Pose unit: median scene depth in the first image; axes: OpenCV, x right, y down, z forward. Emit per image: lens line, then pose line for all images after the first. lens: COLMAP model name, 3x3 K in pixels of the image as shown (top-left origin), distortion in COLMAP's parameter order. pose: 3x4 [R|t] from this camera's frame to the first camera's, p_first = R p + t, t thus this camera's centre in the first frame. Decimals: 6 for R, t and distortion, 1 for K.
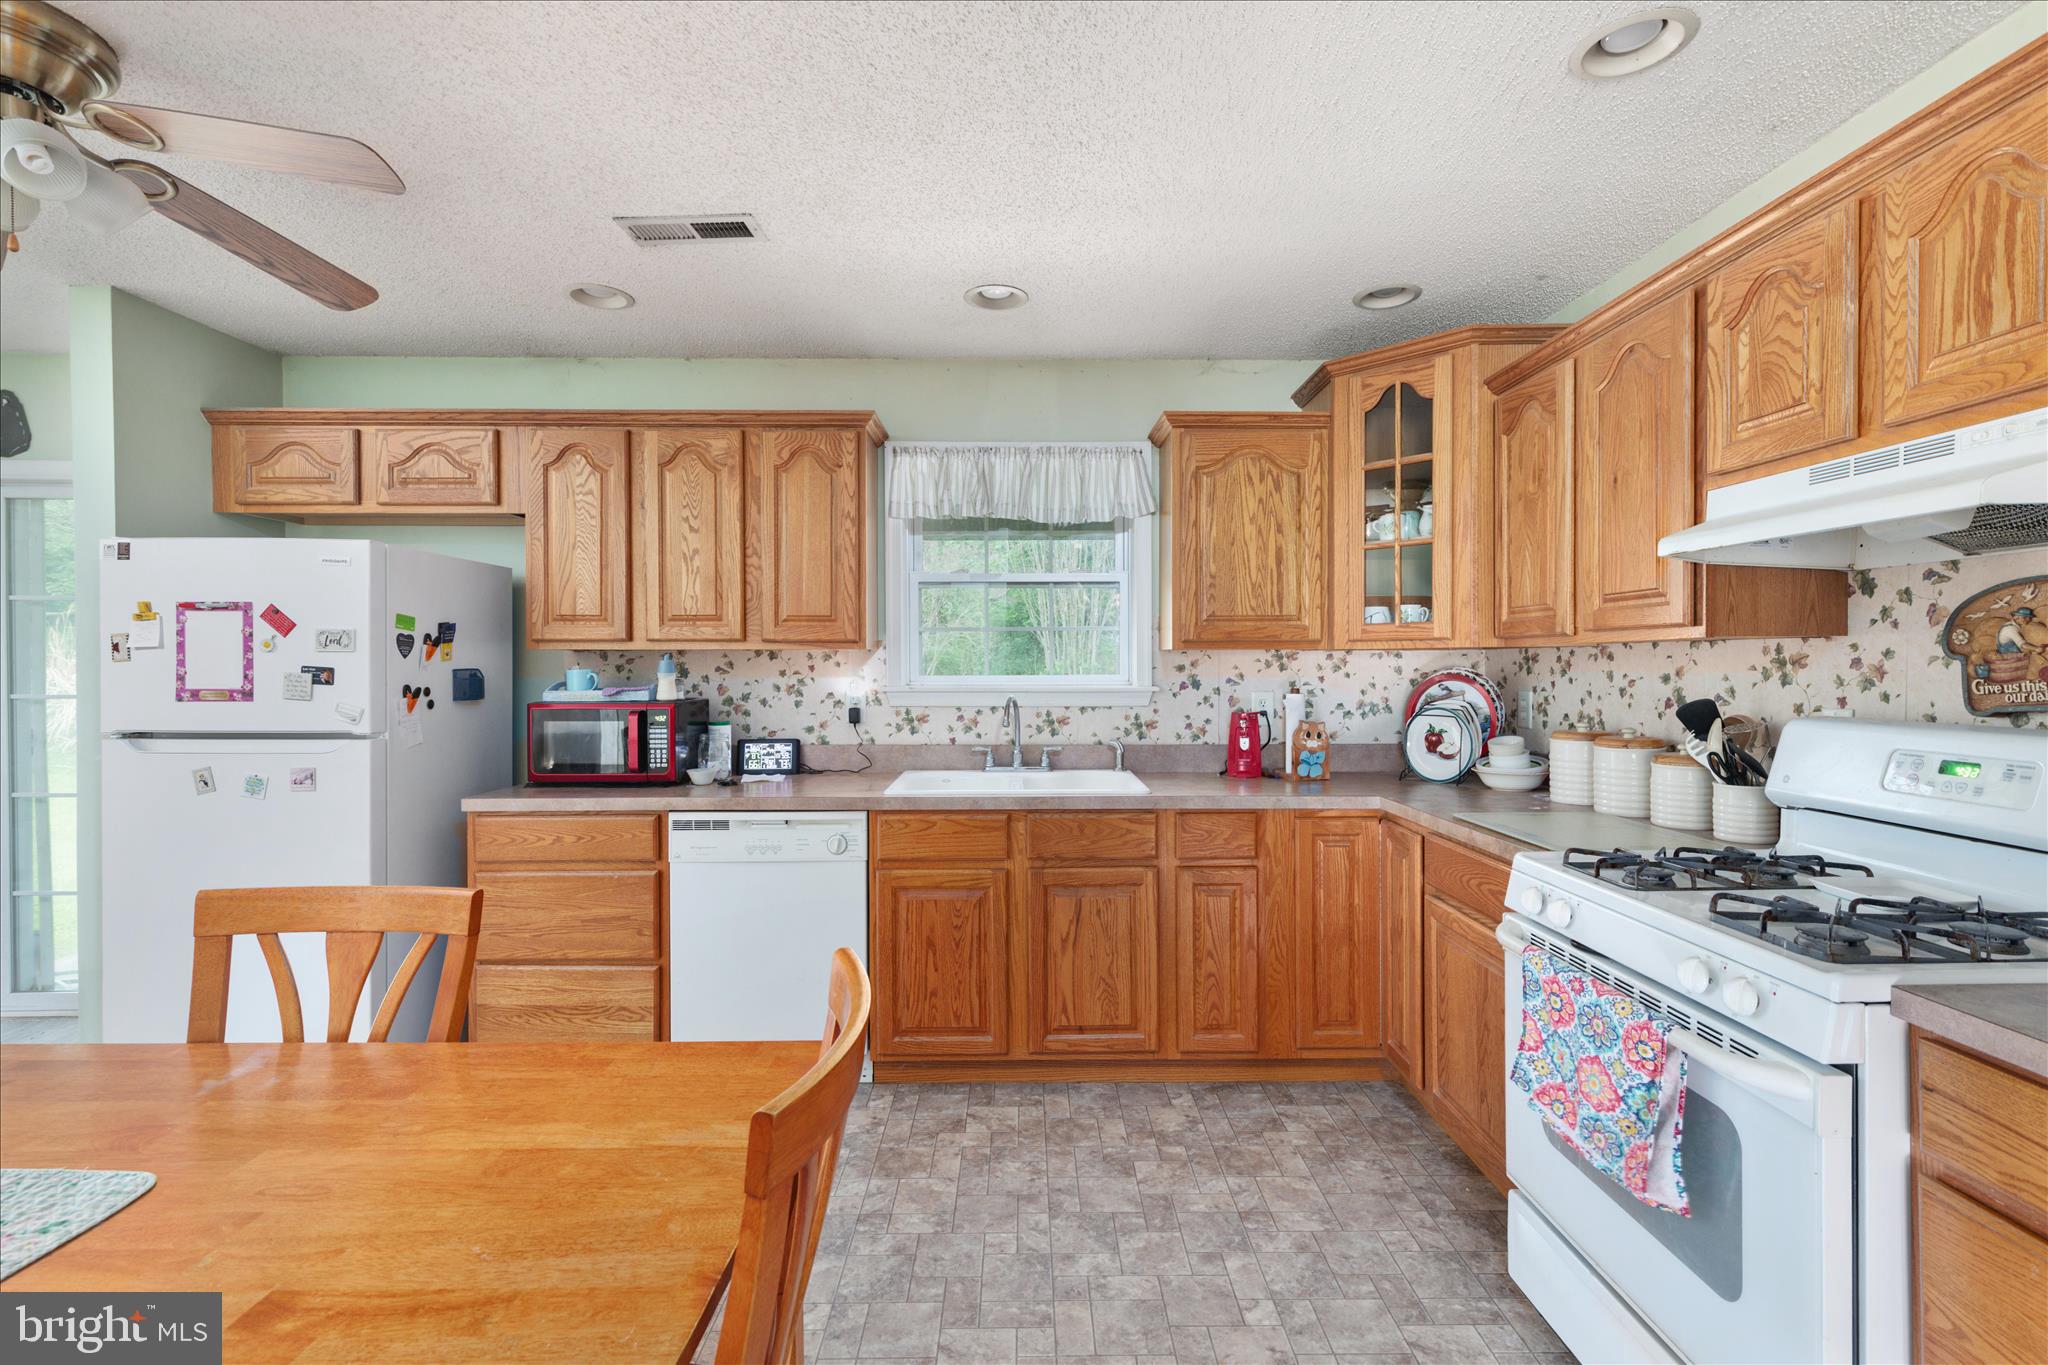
lens RADIAL K [[960.6, 0, 1030.3], [0, 960.6, 644.1], [0, 0, 1]] dist [0.031226, -0.000482]
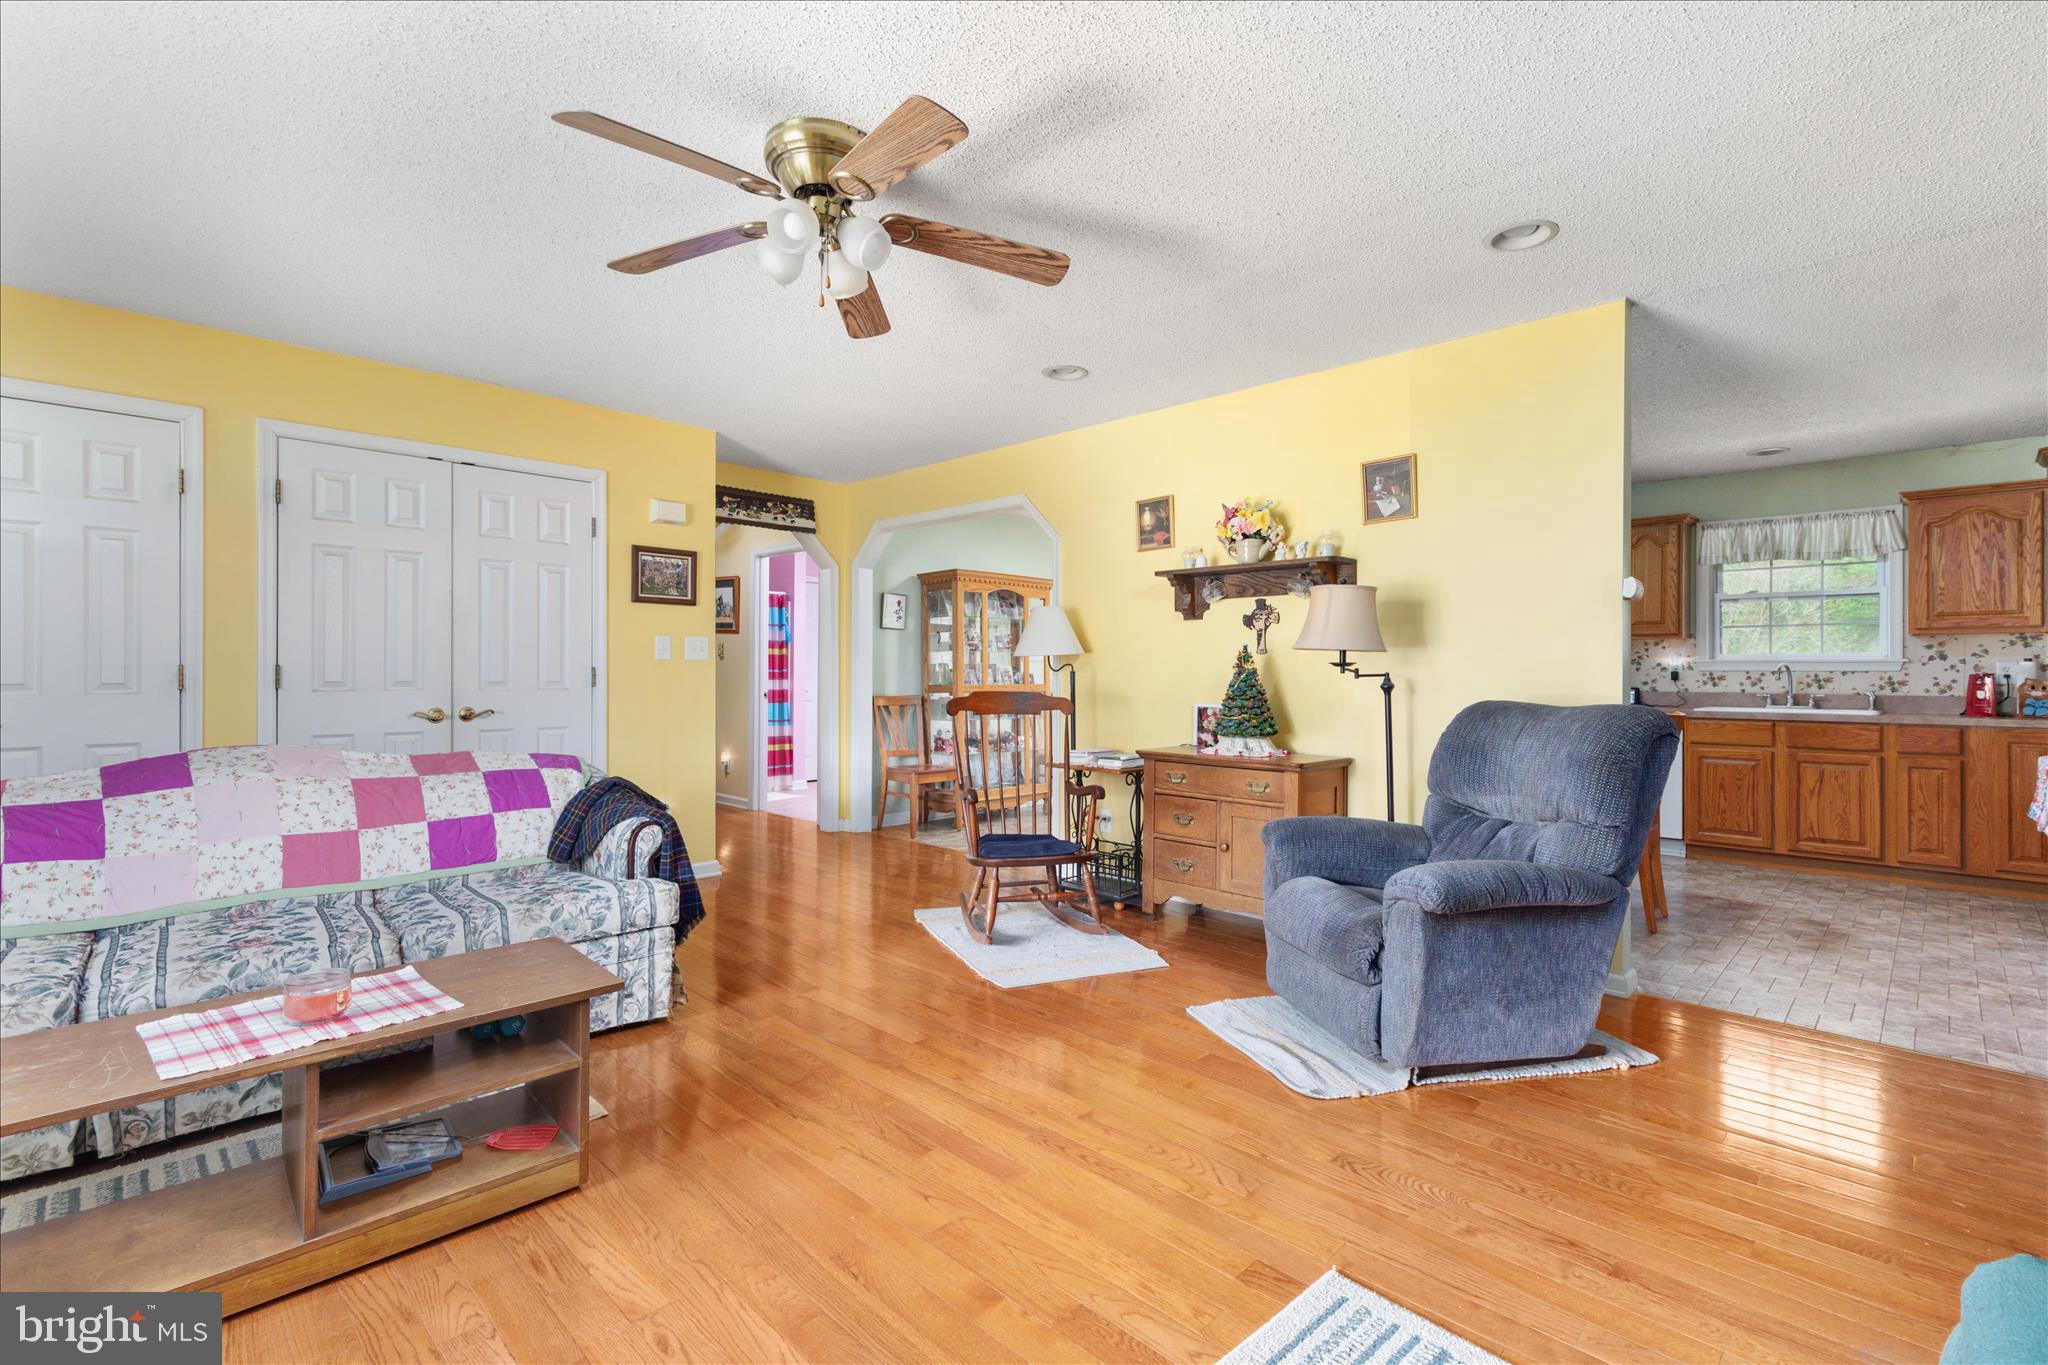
lens RADIAL K [[960.6, 0, 1040.6], [0, 960.6, 681.6], [0, 0, 1]] dist [0.031226, -0.000482]
pose [[0.729973, 0.010634, -0.683393, 0.217742], [0.006263, 0.999733, 0.022246, 0.040735], [0.683447, -0.020519, 0.729712, -1.267594]]
